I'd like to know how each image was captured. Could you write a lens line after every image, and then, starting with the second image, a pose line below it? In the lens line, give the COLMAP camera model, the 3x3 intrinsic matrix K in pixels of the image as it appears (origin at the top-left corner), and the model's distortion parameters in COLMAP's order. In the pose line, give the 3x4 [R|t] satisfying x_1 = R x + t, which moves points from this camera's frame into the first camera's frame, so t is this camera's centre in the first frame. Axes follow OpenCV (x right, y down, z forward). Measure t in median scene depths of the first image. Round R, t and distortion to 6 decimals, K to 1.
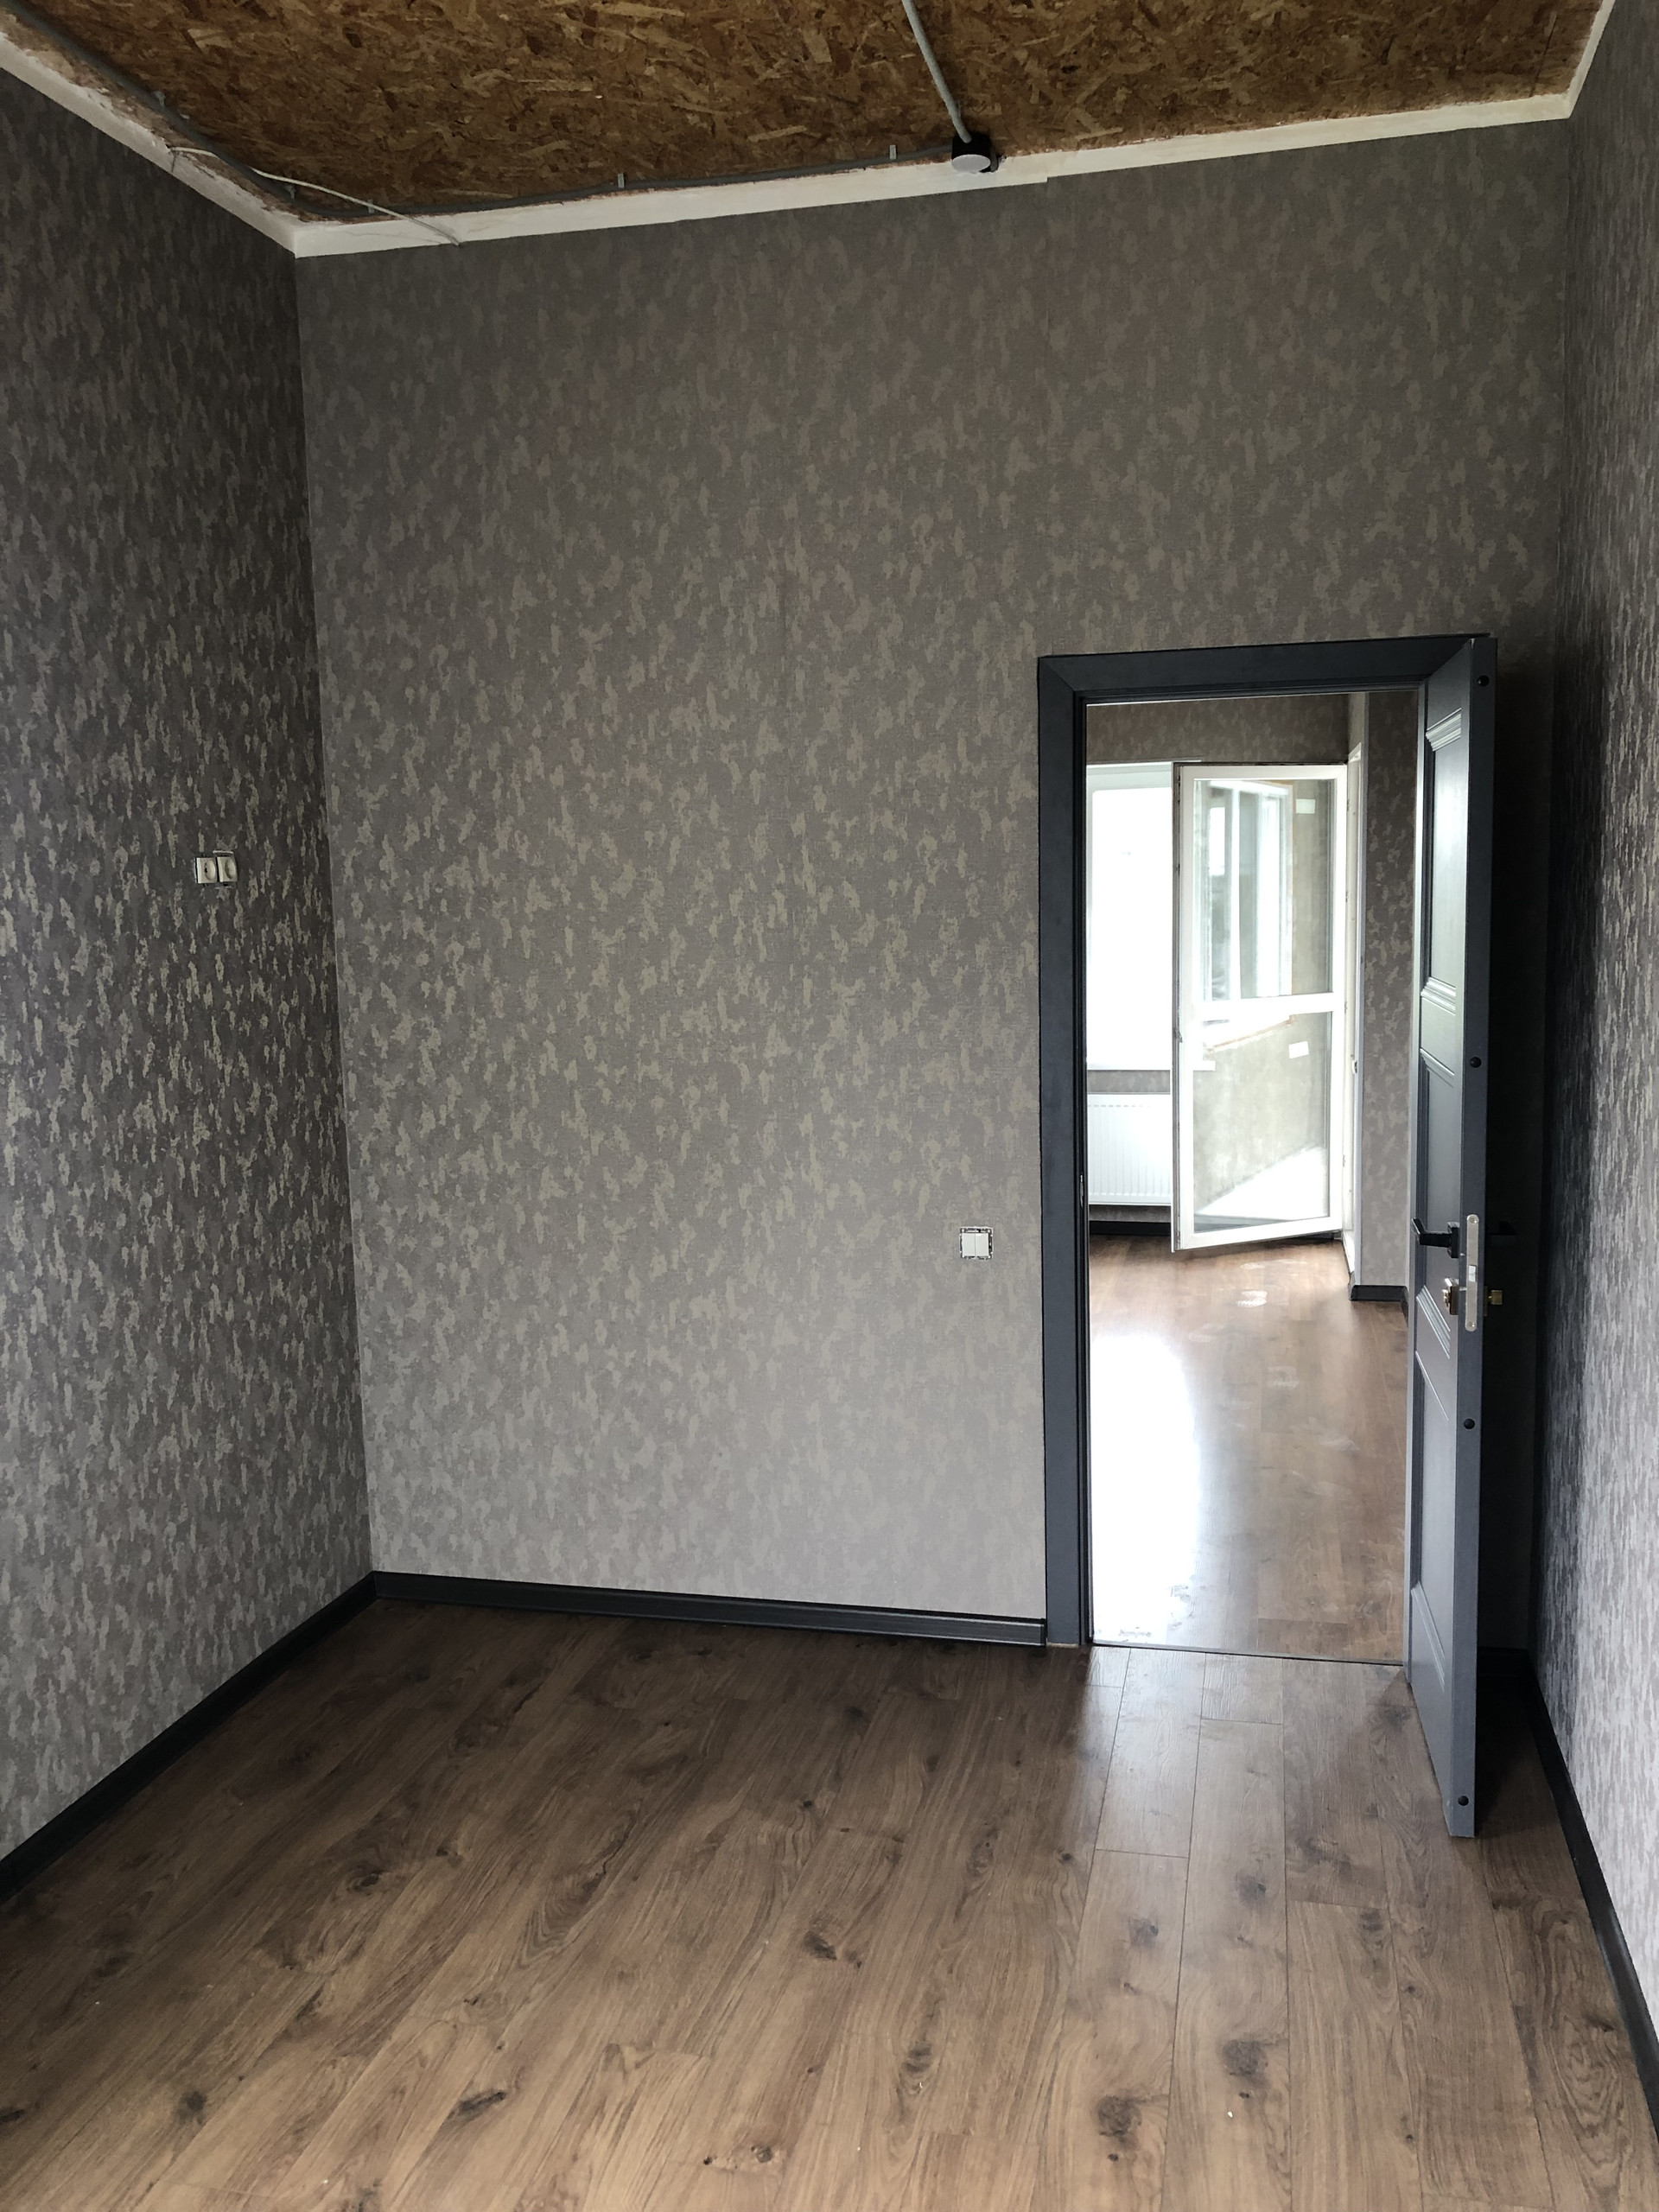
lens RADIAL K [[1859.5, 0, 824.8], [0, 1859.5, 1132.0], [0, 0, 1]] dist [0.077564, -0.057853]
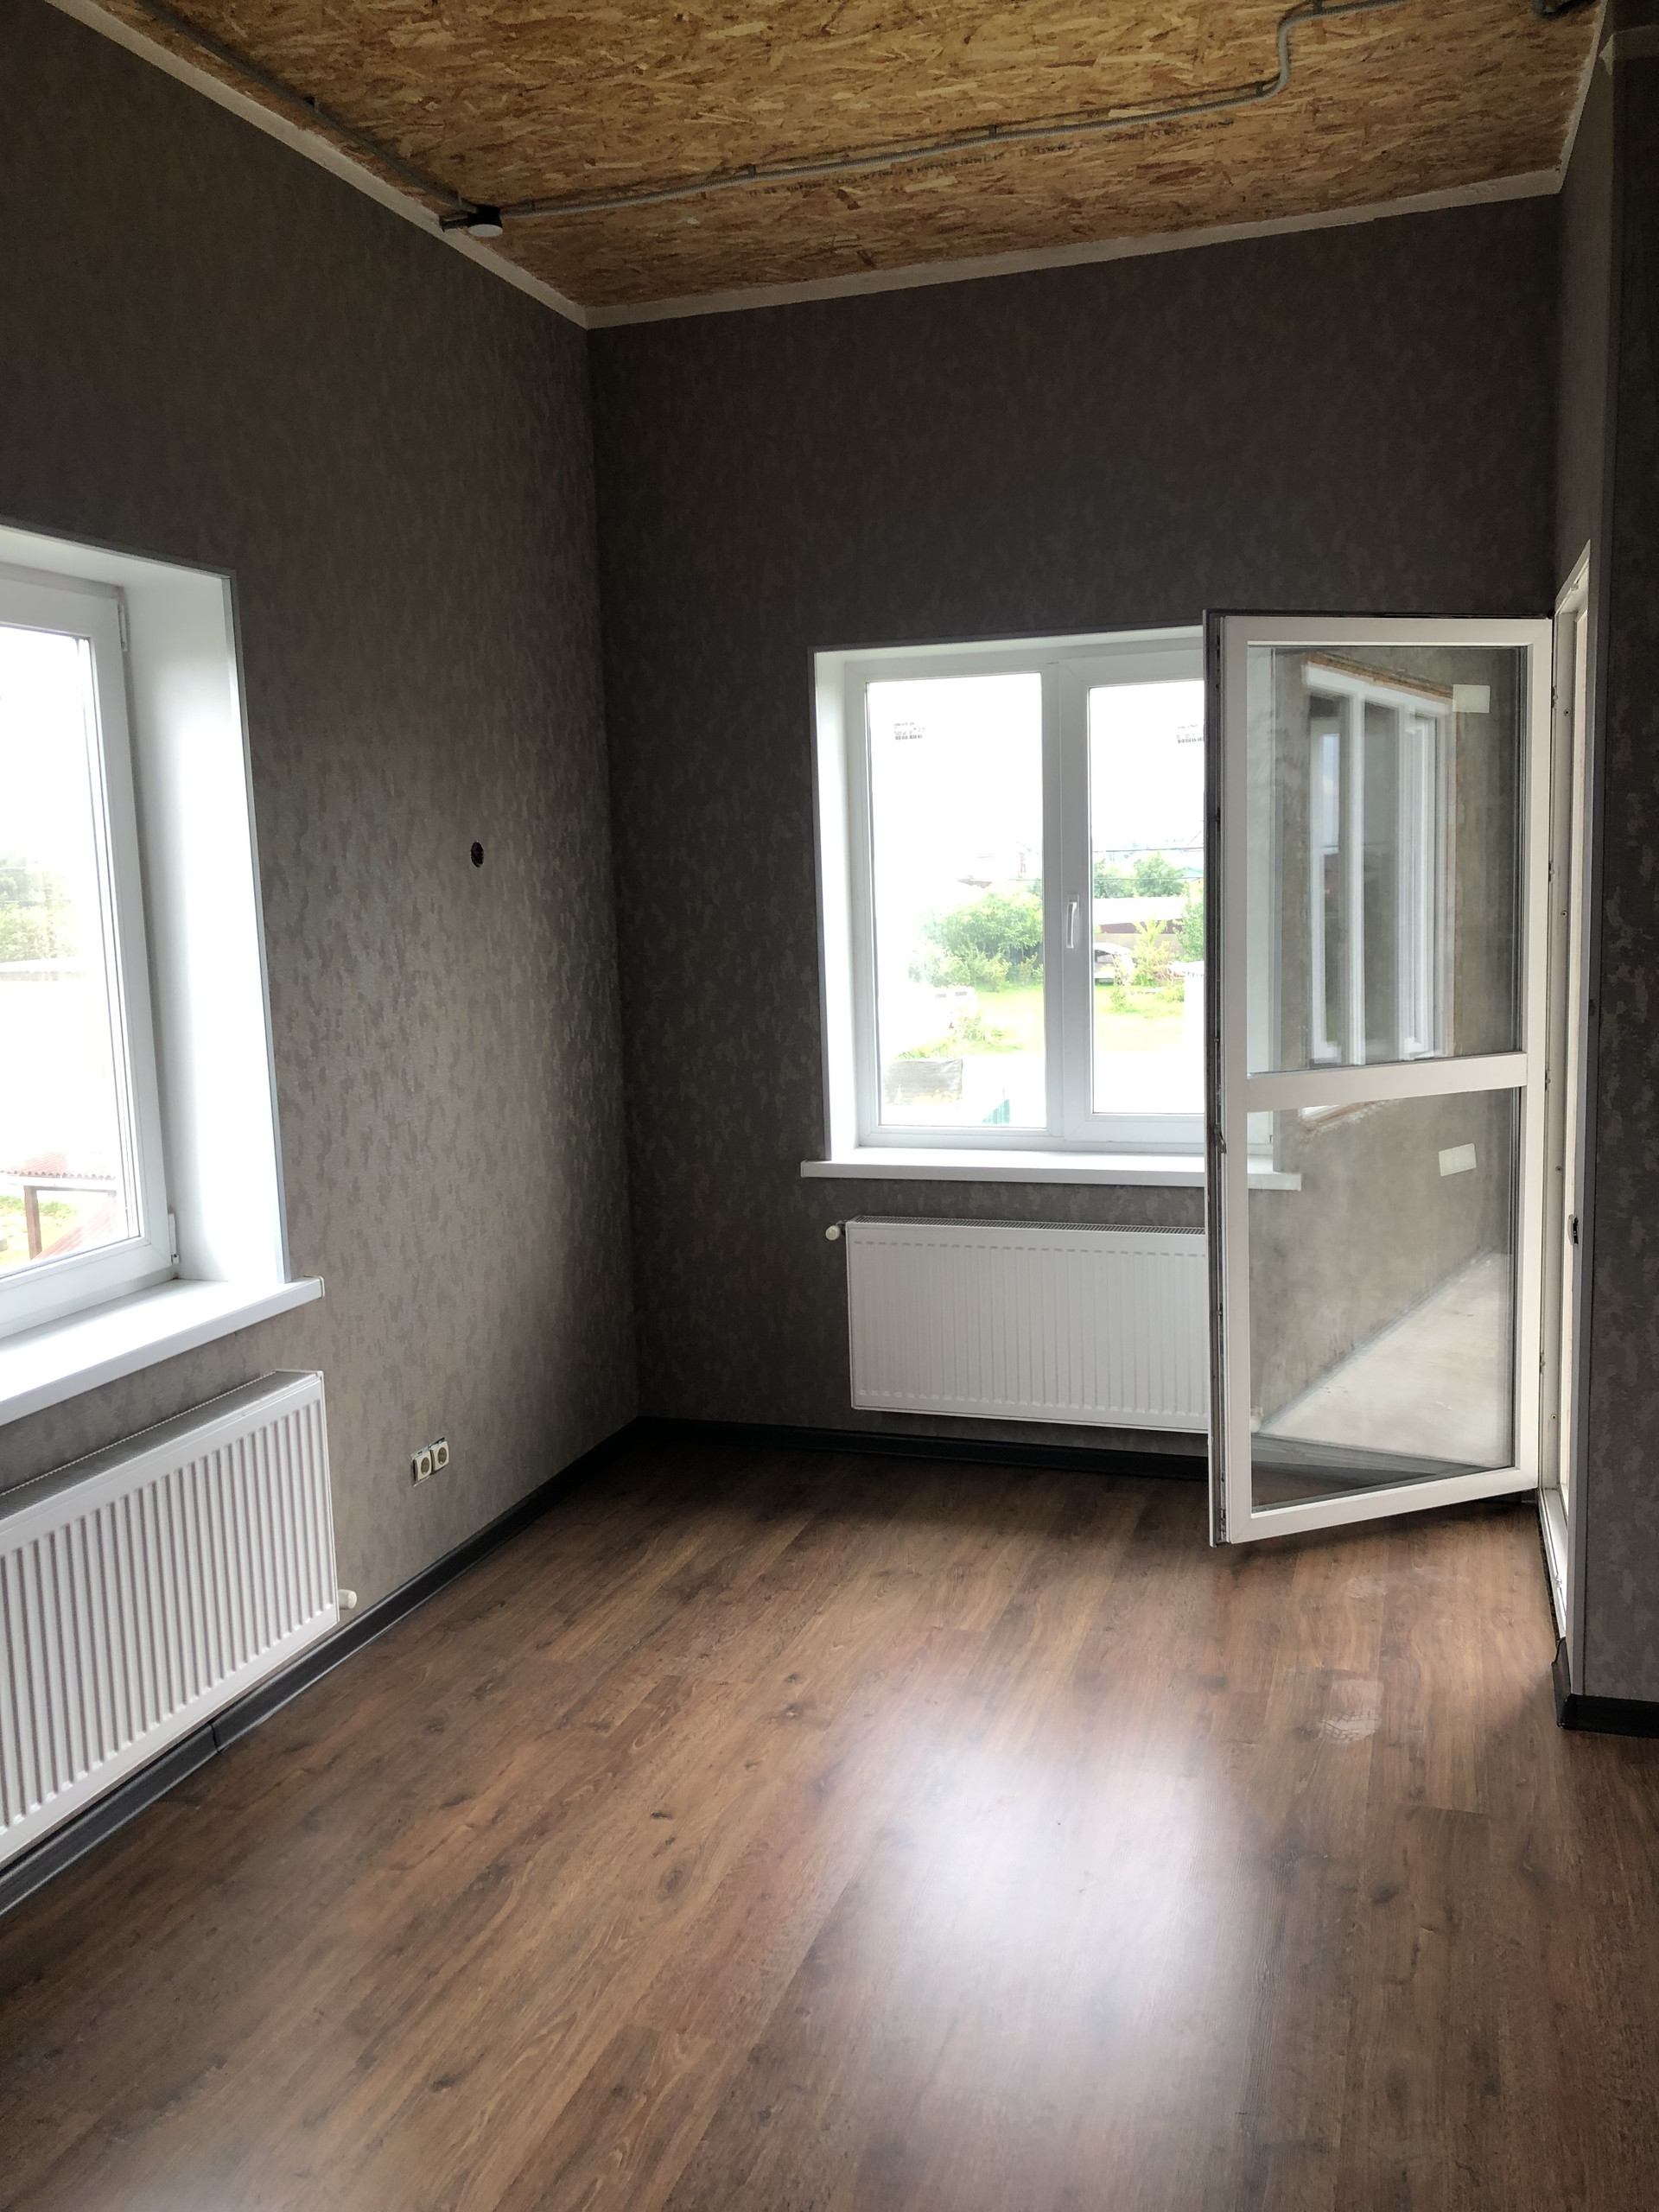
lens RADIAL K [[1810.8, 0, 829.5], [0, 1810.8, 1106.0], [0, 0, 1]] dist [-0.005706, -0.002956]
pose [[0.995448, 0.004805, -0.095186, 0.125888], [-0.004921, 0.999987, -0.000979, -0.058272], [0.095180, 0.001443, 0.995459, 0.475359]]
